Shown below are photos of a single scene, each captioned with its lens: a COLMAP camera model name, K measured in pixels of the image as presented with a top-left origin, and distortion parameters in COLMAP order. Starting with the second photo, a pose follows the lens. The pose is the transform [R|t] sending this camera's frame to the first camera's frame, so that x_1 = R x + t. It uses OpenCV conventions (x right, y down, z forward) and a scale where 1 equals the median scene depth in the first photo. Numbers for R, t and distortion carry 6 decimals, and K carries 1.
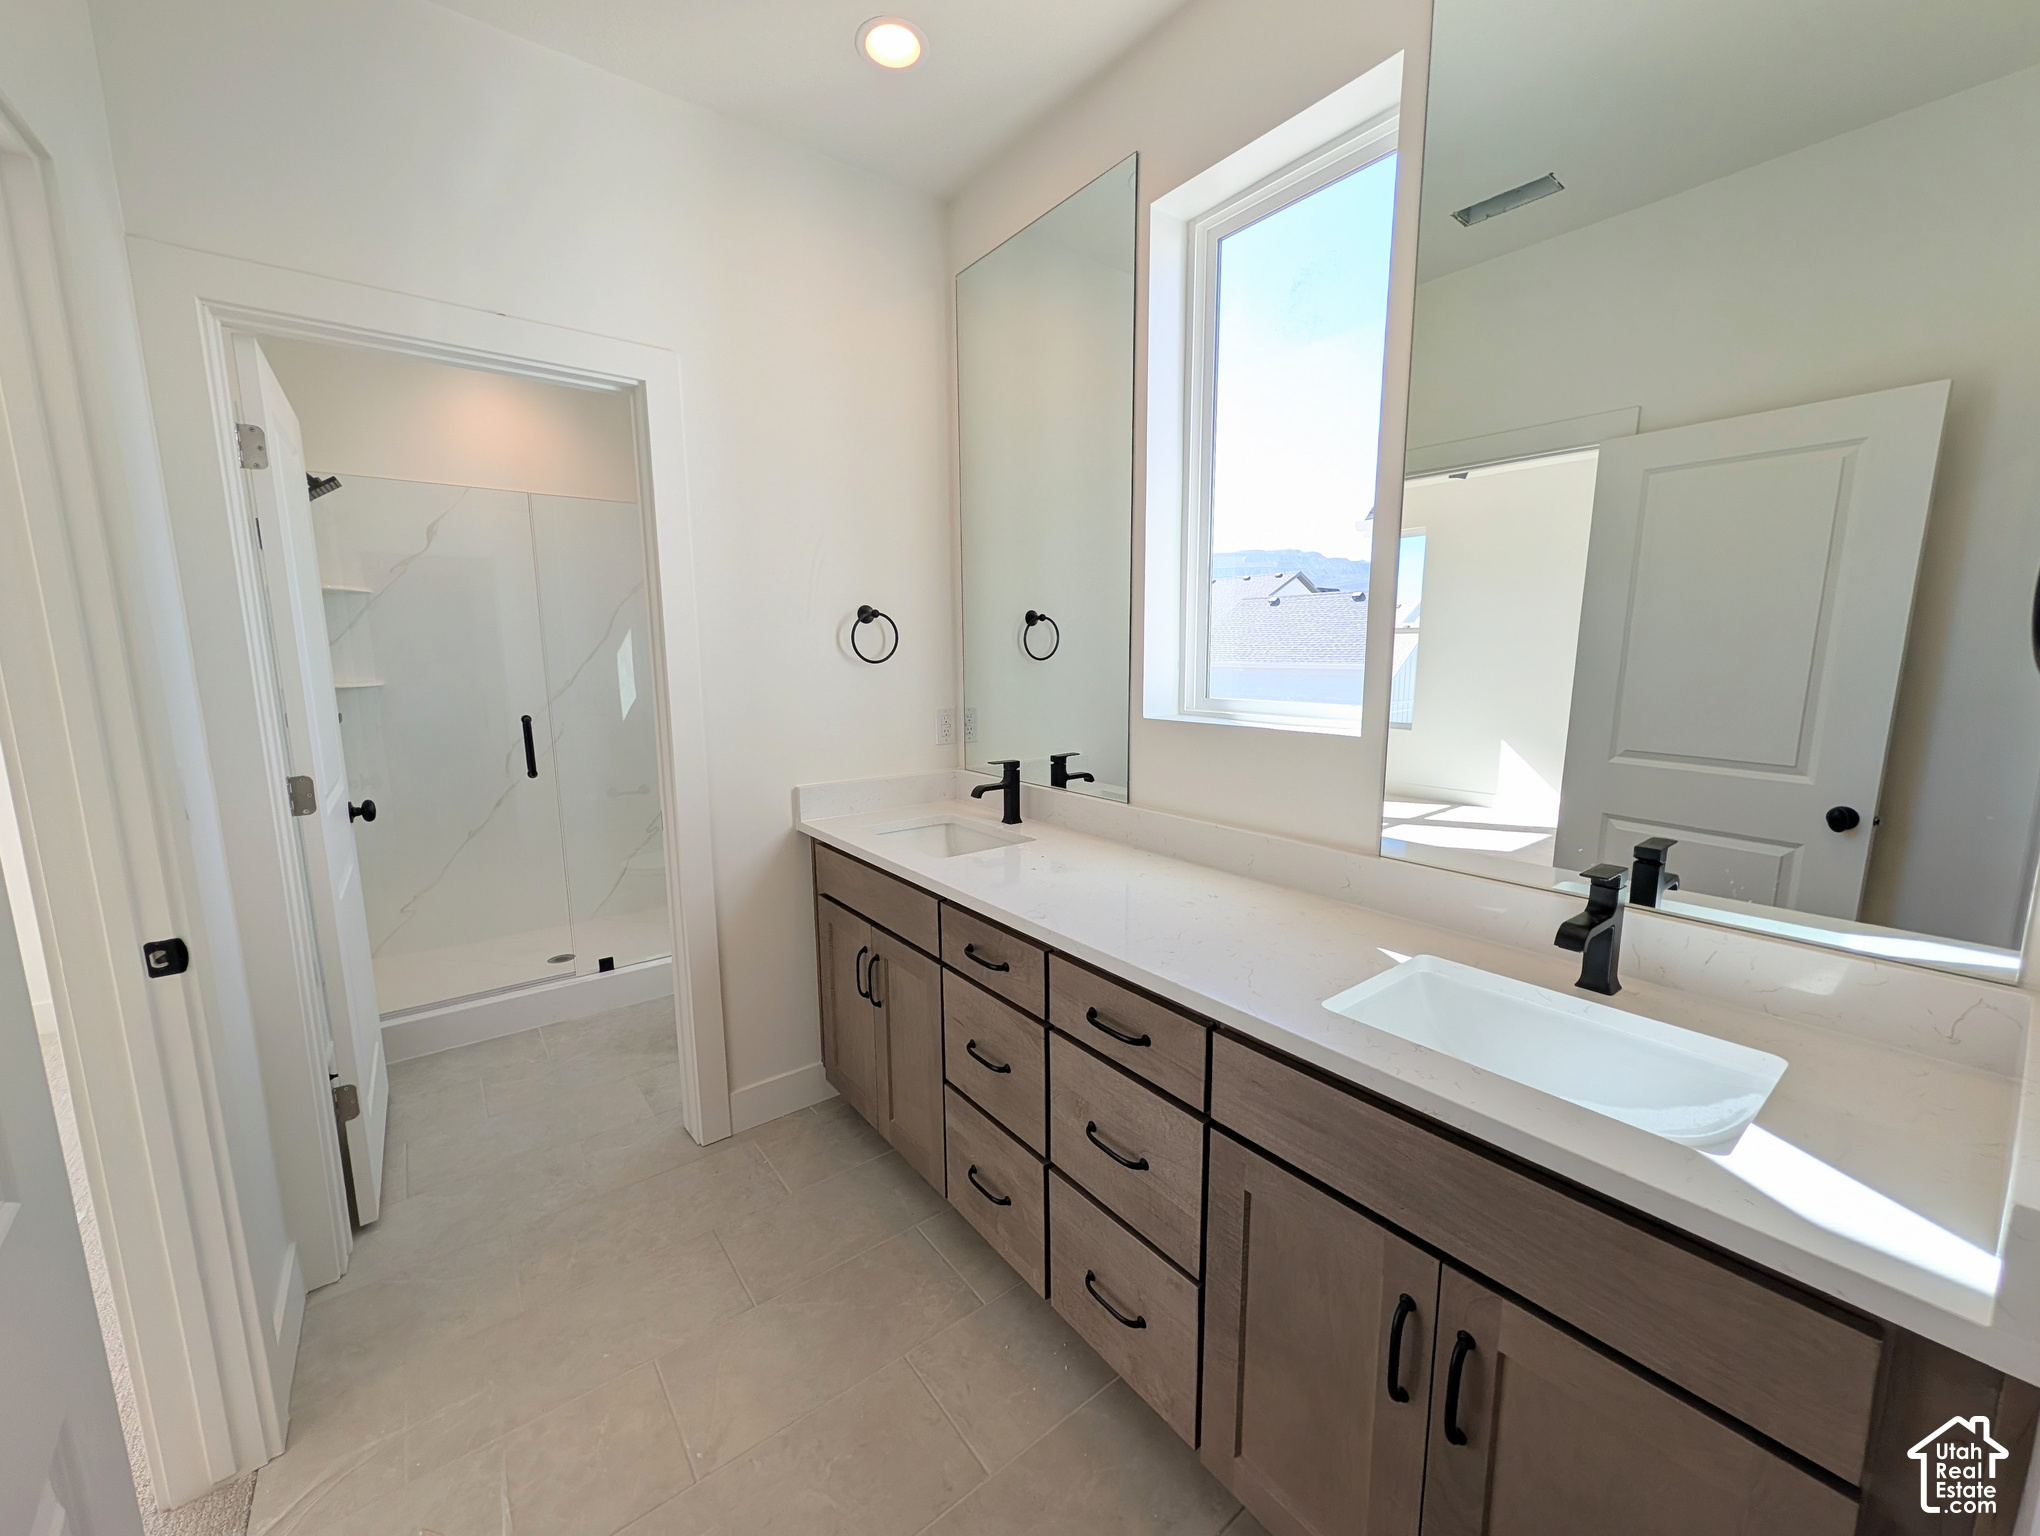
lens RADIAL K [[787.0, 0, 1024.4], [0, 787.0, 772.9], [0, 0, 1]] dist [0.001125, 0.000195]
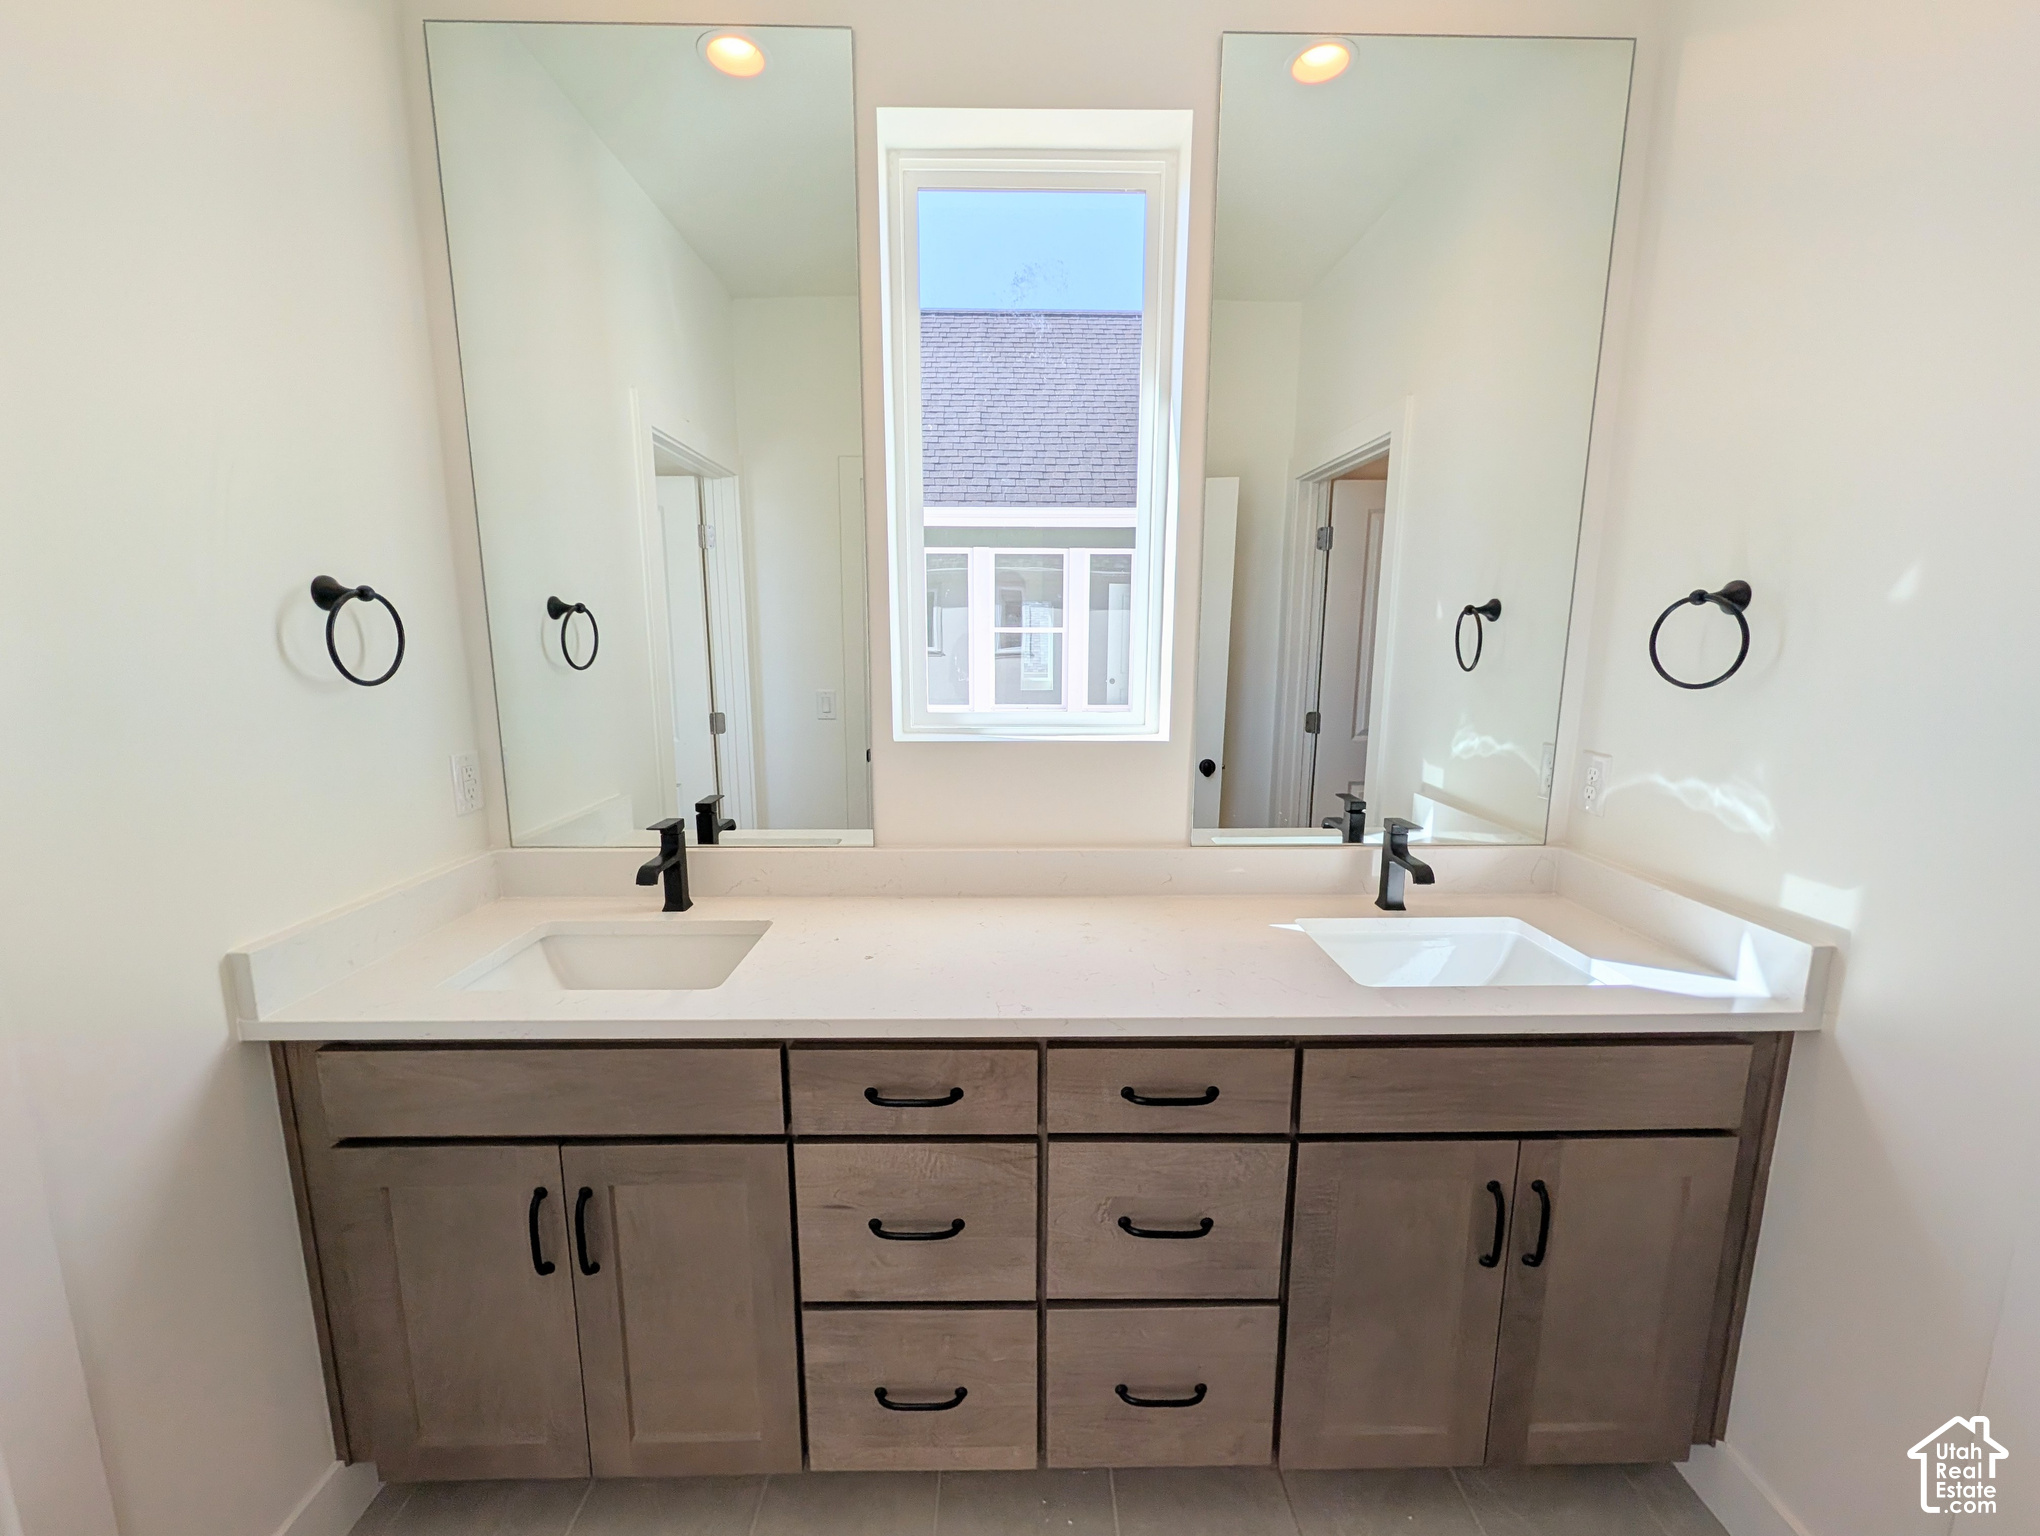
lens RADIAL K [[787.0, 0, 1024.4], [0, 787.0, 772.9], [0, 0, 1]] dist [0.001125, 0.000195]
pose [[0.603661, -0.125154, 0.787356, -0.477949], [0.119003, 0.990682, 0.066235, -0.084973], [-0.788309, 0.053714, 0.612930, 0.430548]]
